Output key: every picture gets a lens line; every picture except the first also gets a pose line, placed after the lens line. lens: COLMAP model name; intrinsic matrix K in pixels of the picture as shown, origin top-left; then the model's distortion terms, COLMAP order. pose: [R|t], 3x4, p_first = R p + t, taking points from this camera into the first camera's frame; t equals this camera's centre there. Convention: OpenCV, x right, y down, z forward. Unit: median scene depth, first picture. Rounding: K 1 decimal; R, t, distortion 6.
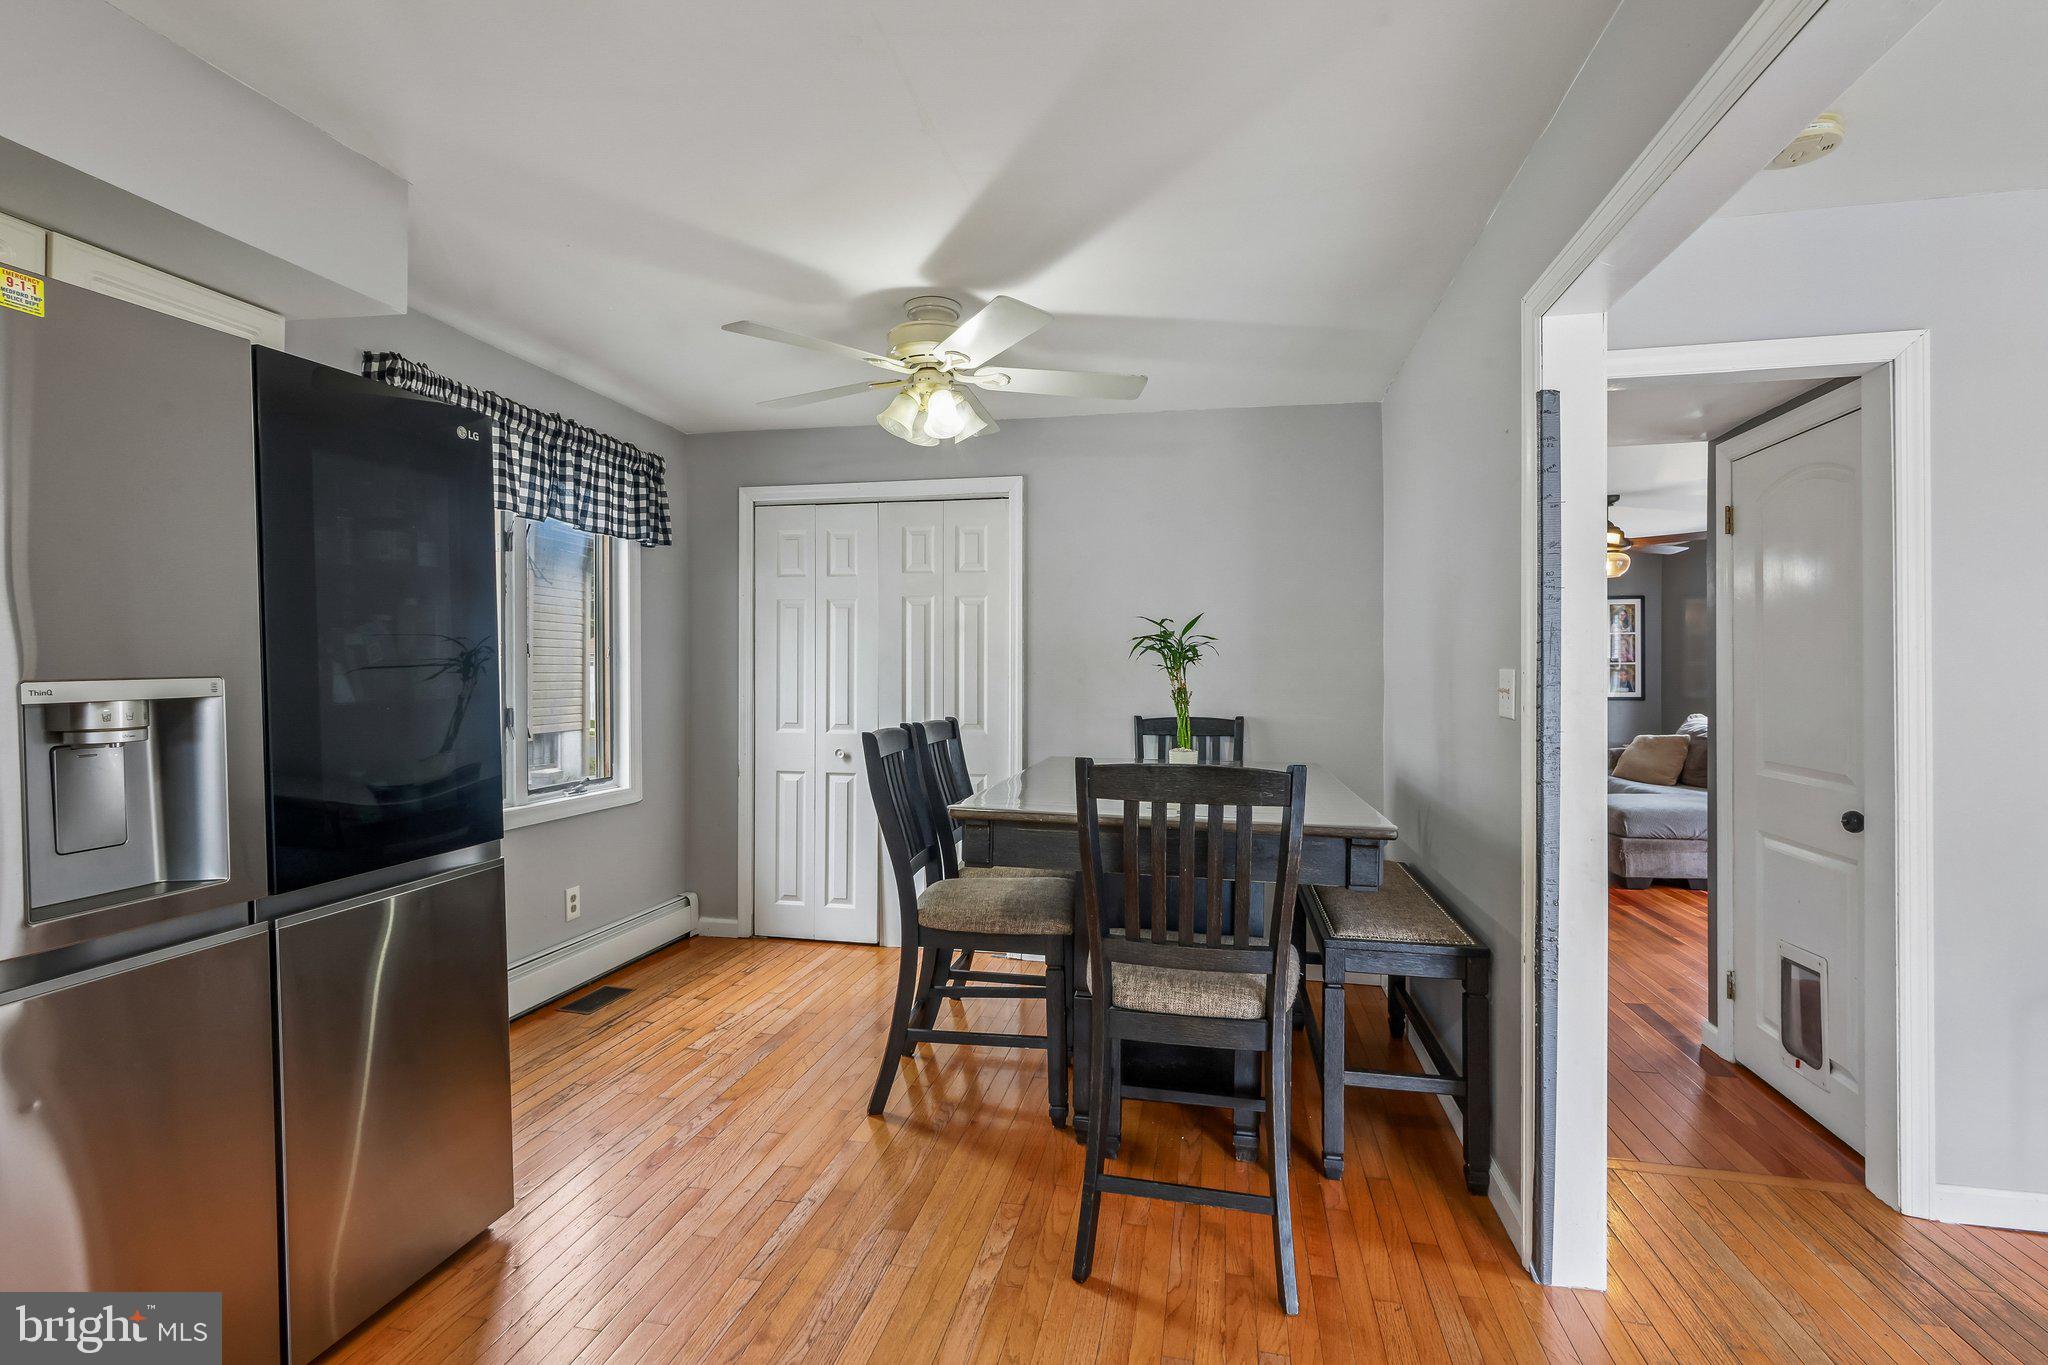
lens RADIAL K [[981.5, 0, 1012.1], [0, 981.5, 678.9], [0, 0, 1]] dist [-0.010024, 0.000006]
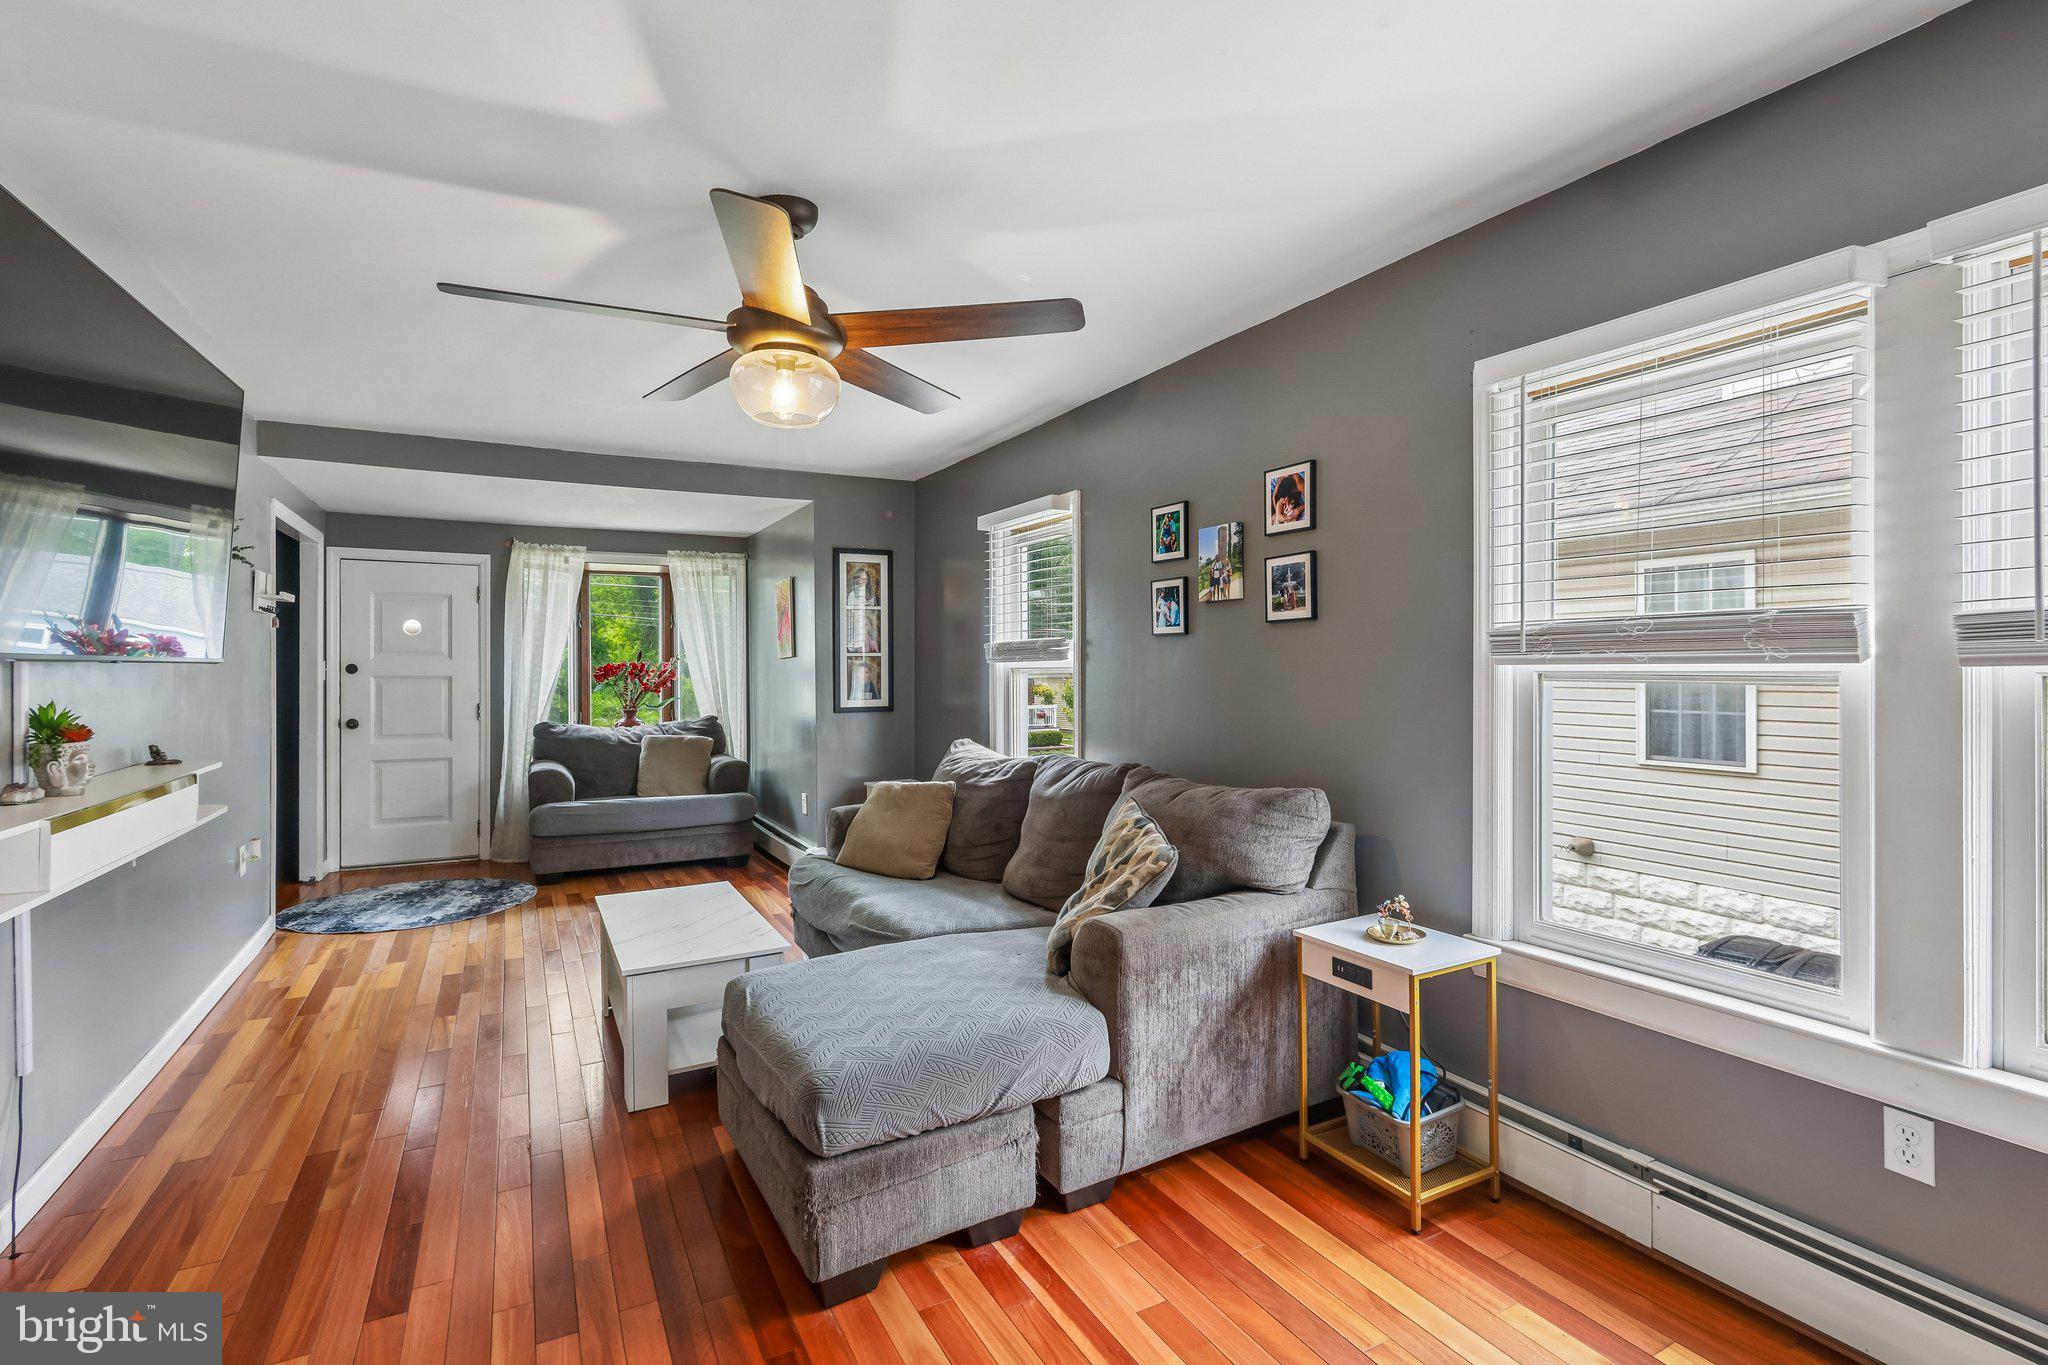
lens RADIAL K [[981.5, 0, 1022.9], [0, 981.5, 669.9], [0, 0, 1]] dist [-0.010024, 0.000006]
pose [[0.770252, -0.003794, 0.637728, 0.342352], [0.001017, 0.999988, 0.004721, -0.010226], [-0.637738, -0.002988, 0.770247, 0.508626]]
